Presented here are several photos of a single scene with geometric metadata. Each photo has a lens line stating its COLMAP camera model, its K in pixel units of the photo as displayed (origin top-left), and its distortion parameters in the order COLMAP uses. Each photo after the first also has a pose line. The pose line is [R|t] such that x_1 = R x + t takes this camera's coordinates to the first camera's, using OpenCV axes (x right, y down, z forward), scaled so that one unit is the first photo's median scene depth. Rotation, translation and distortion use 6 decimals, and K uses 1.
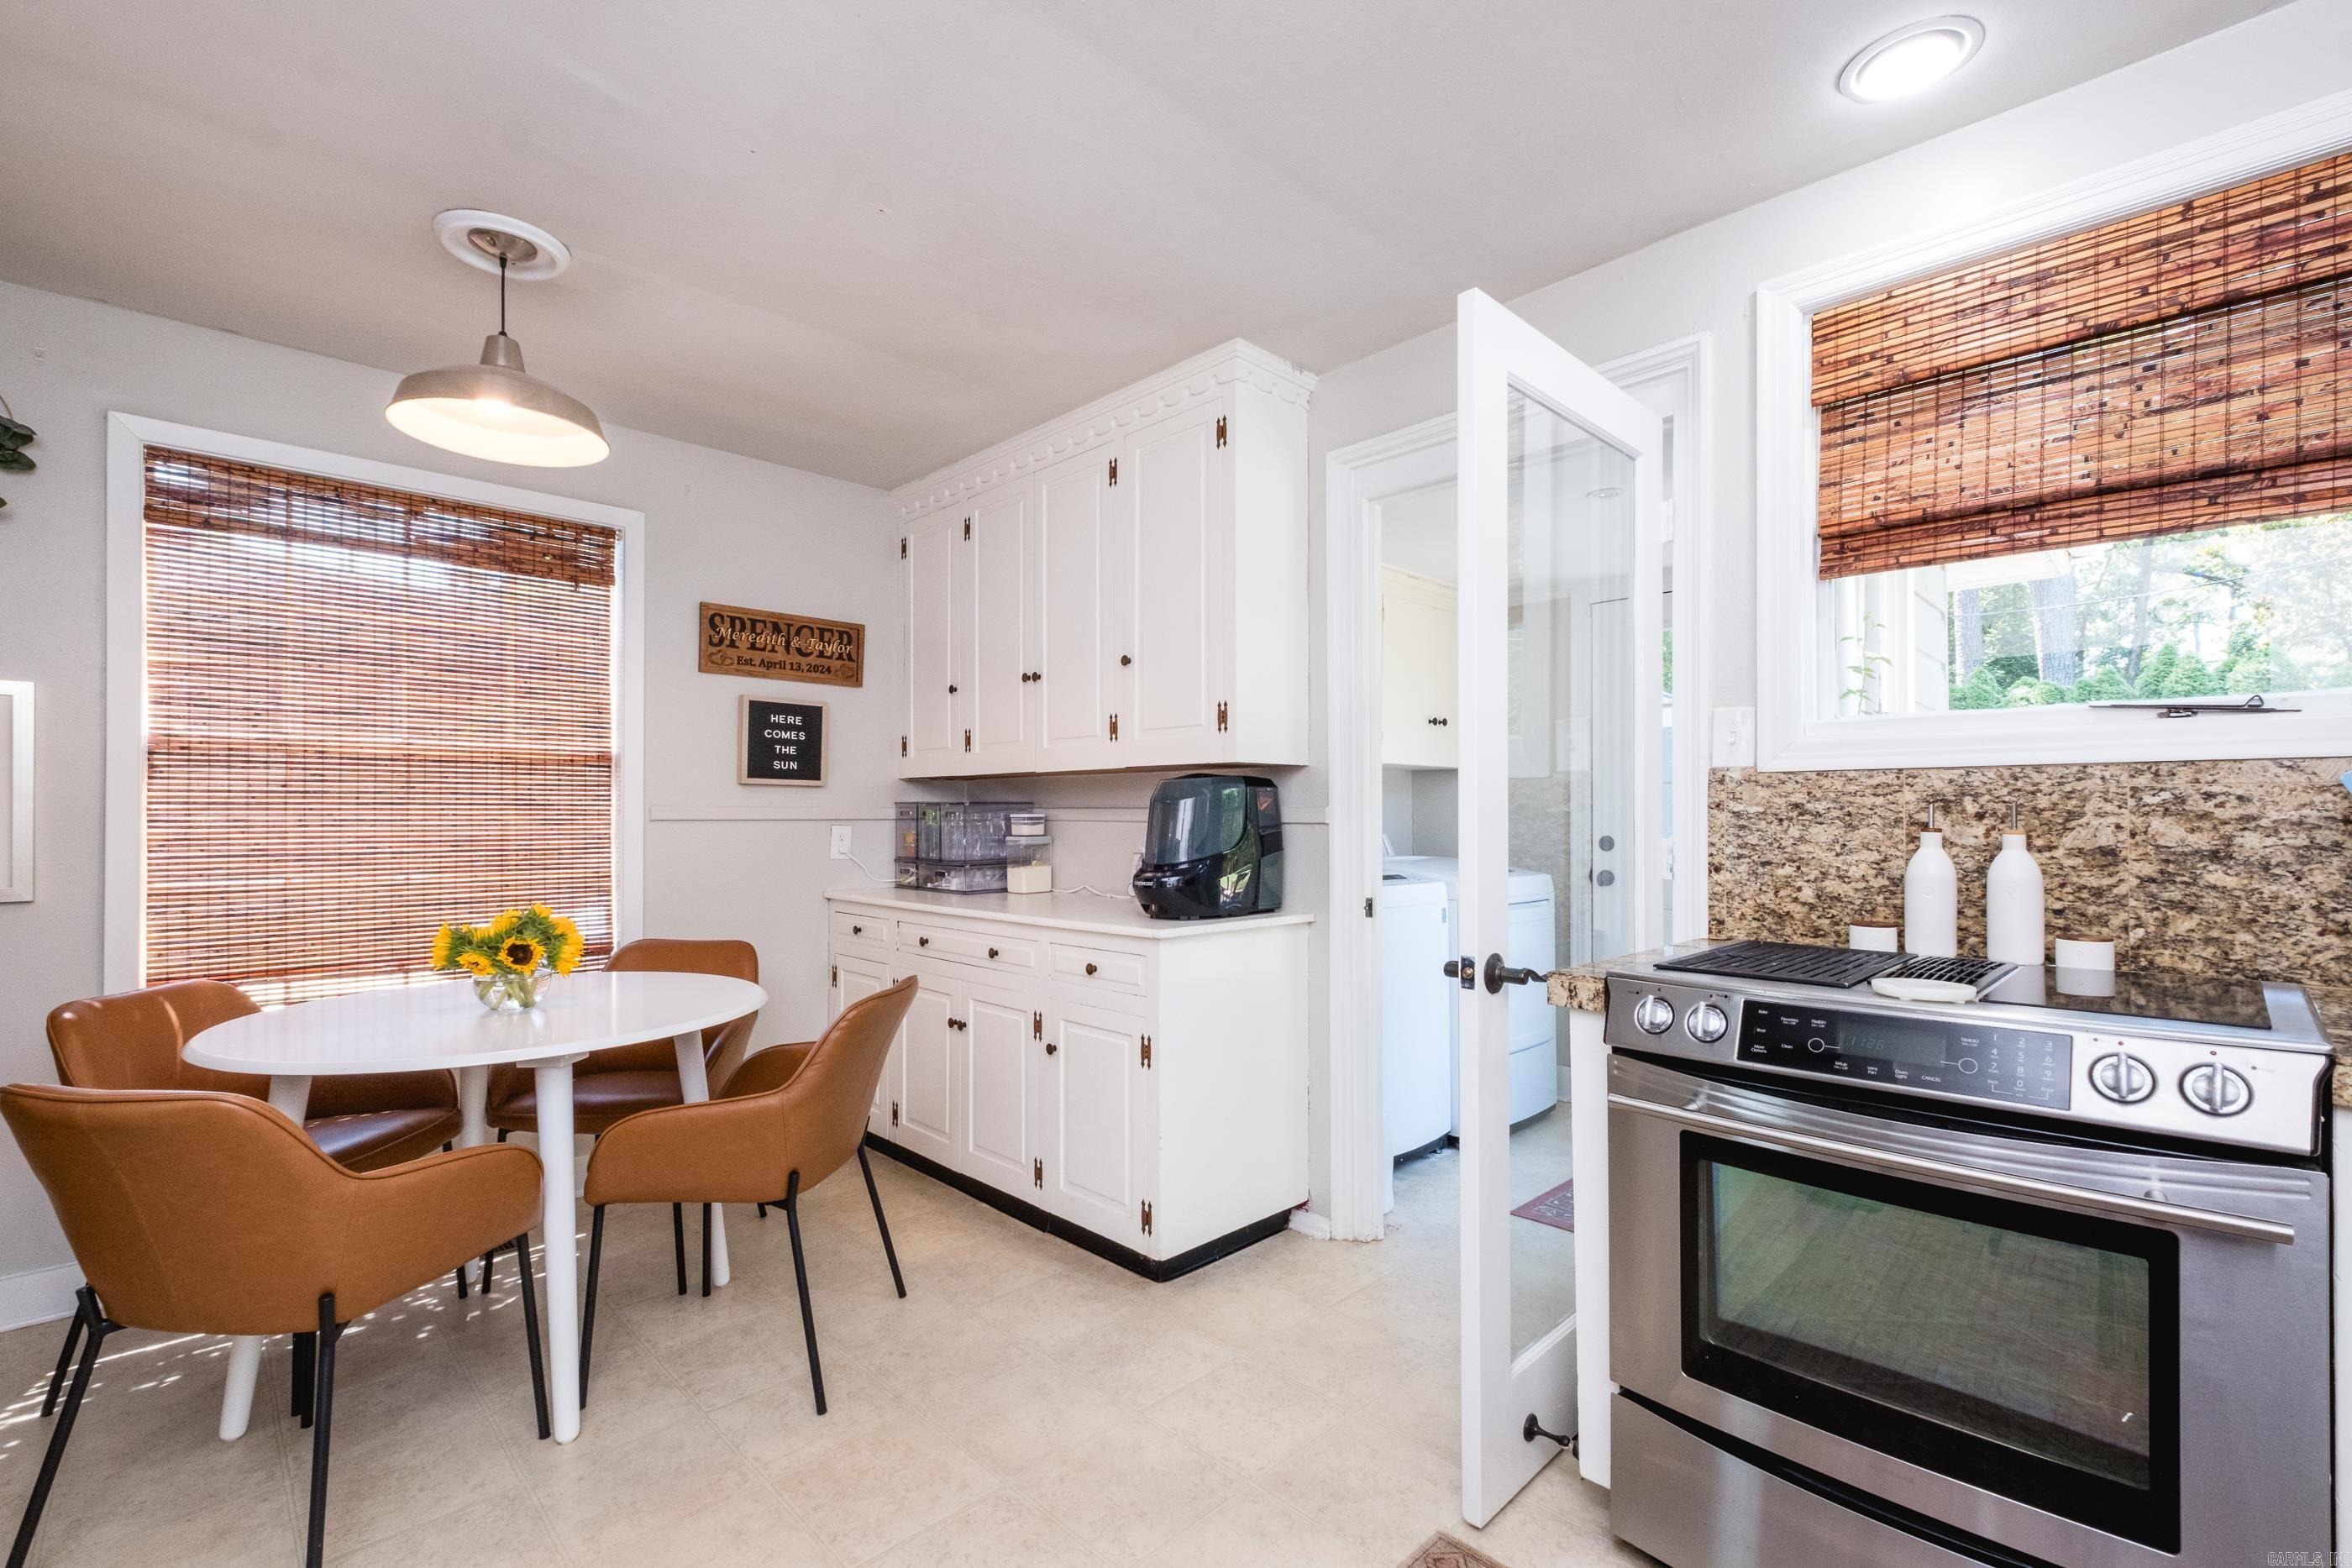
lens RADIAL K [[1031.6, 0, 1179.4], [0, 1031.6, 806.5], [0, 0, 1]] dist [0.006297, -0.003684]
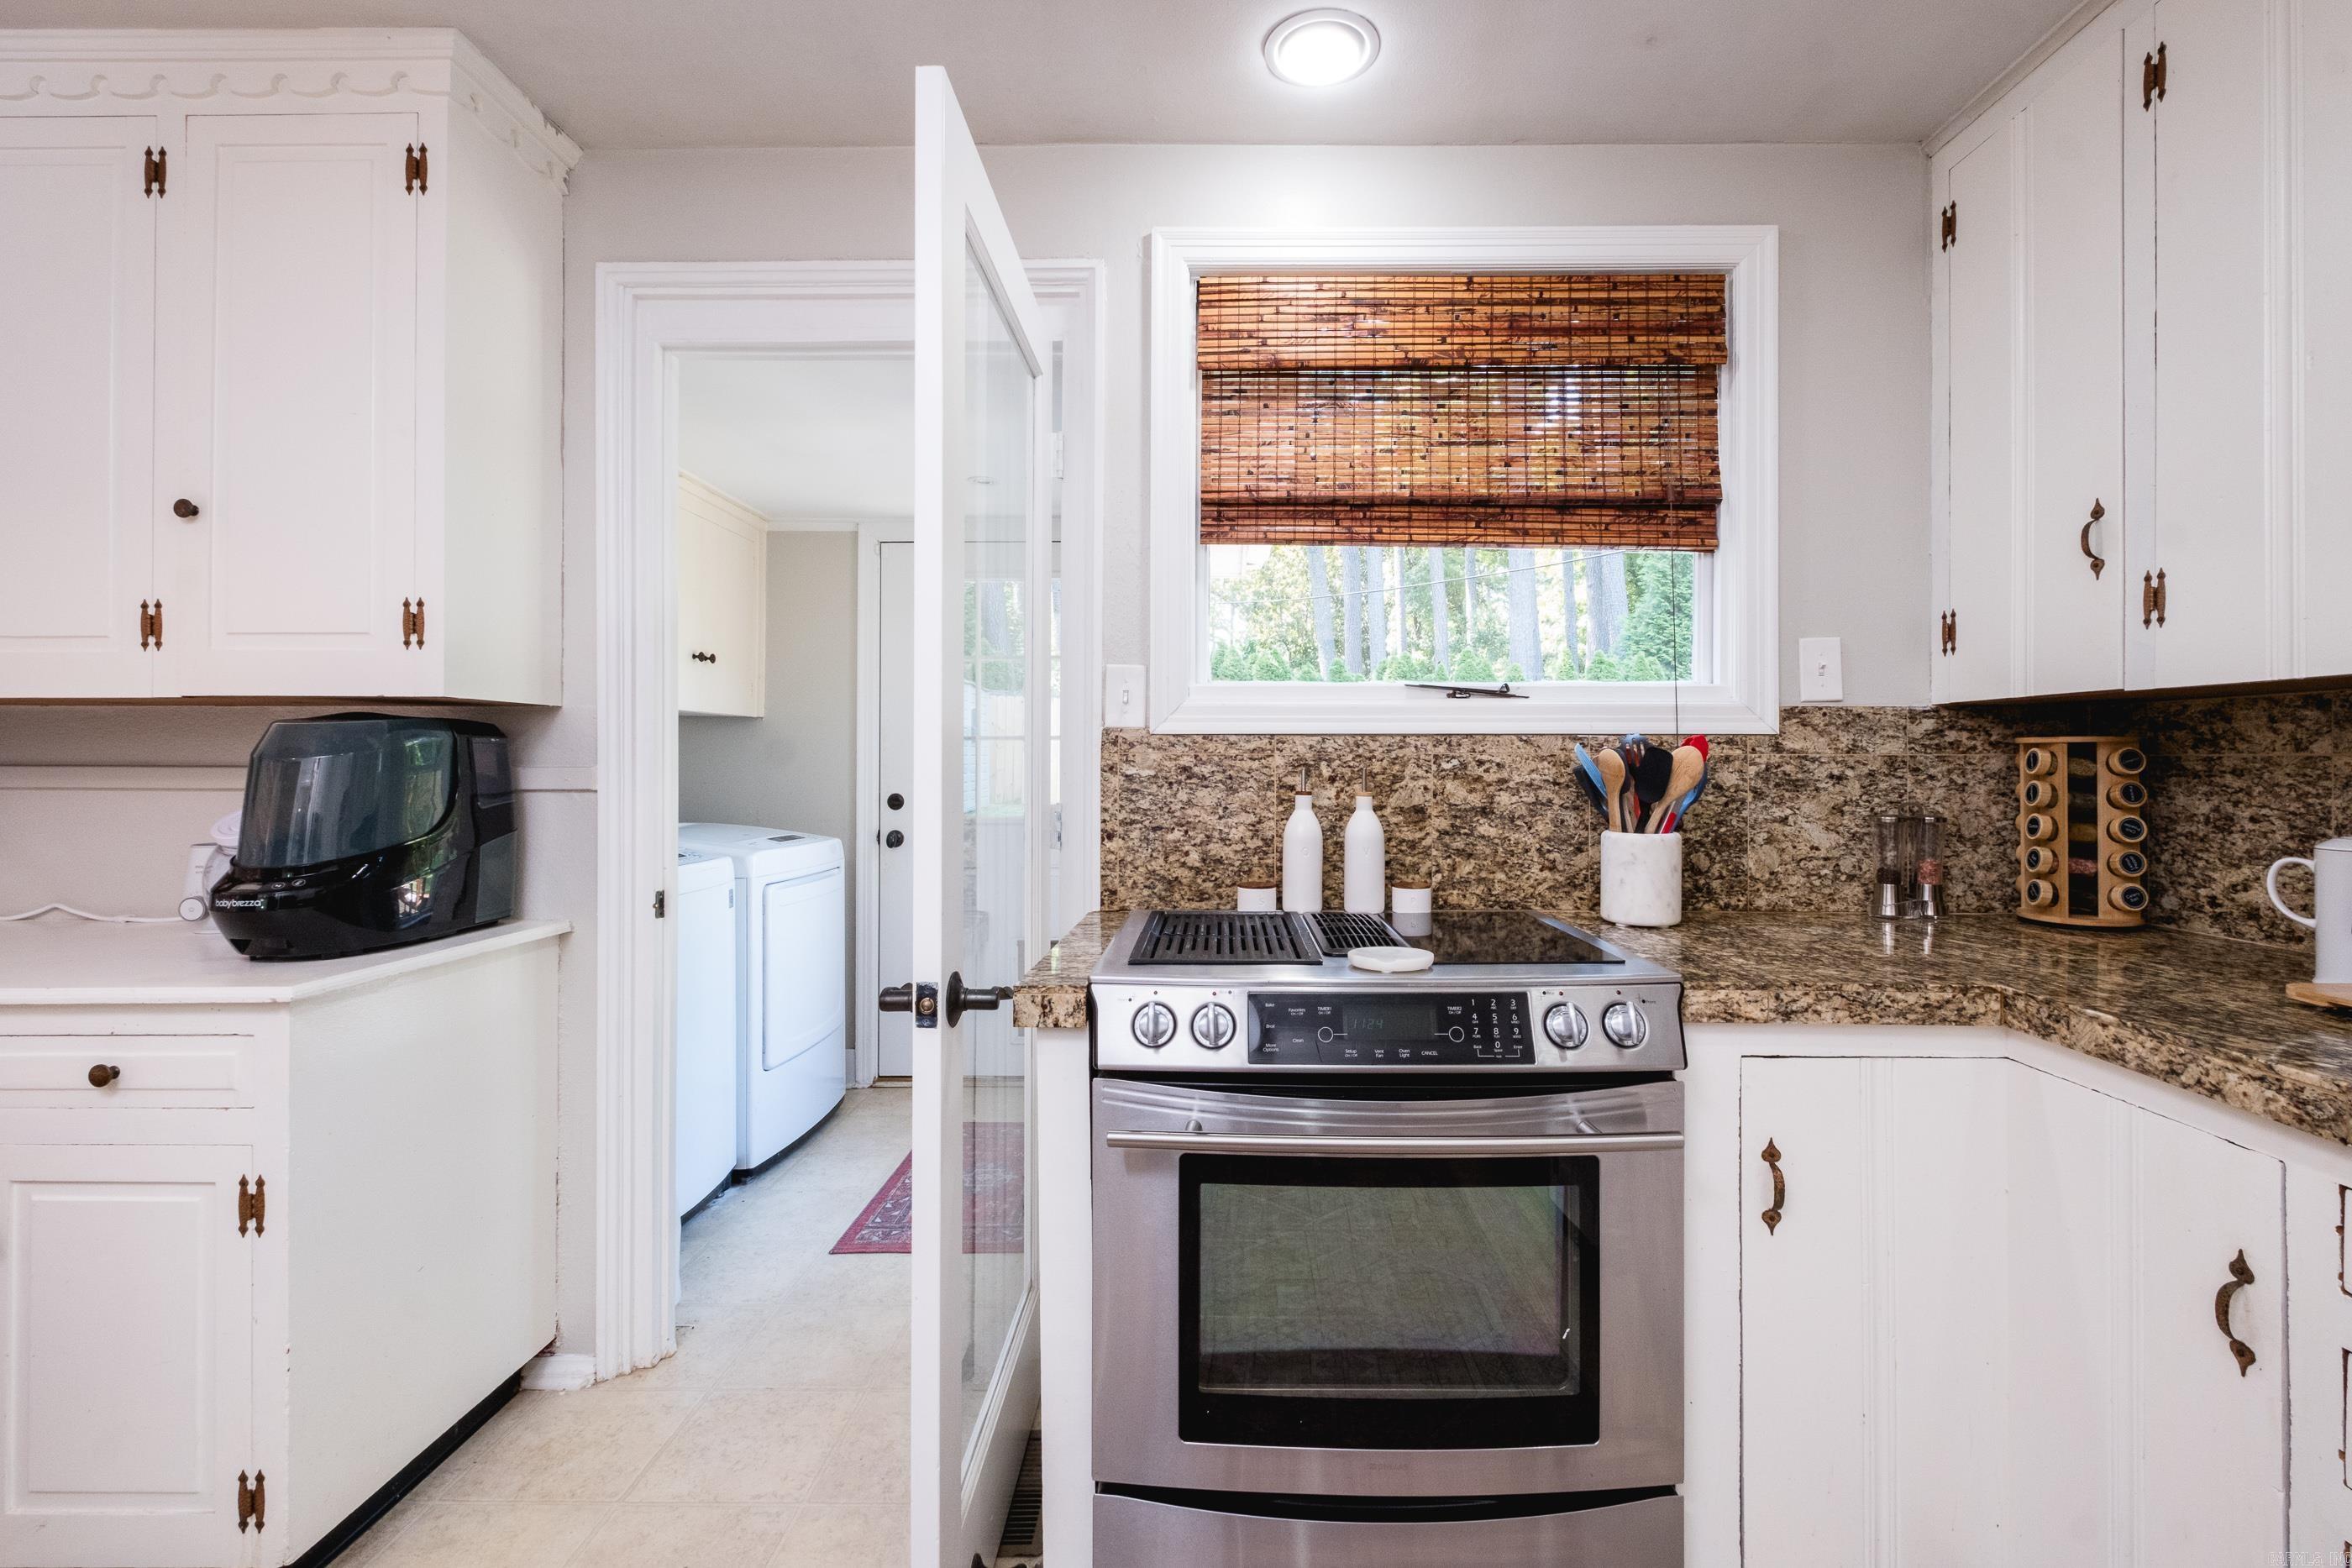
lens RADIAL K [[1031.6, 0, 1240.3], [0, 1031.6, 755.3], [0, 0, 1]] dist [0.006297, -0.003684]
pose [[0.706215, 0.006431, 0.707968, -0.060748], [-0.005695, 0.999978, -0.003403, -0.010507], [-0.707974, -0.001629, 0.706236, 0.259705]]
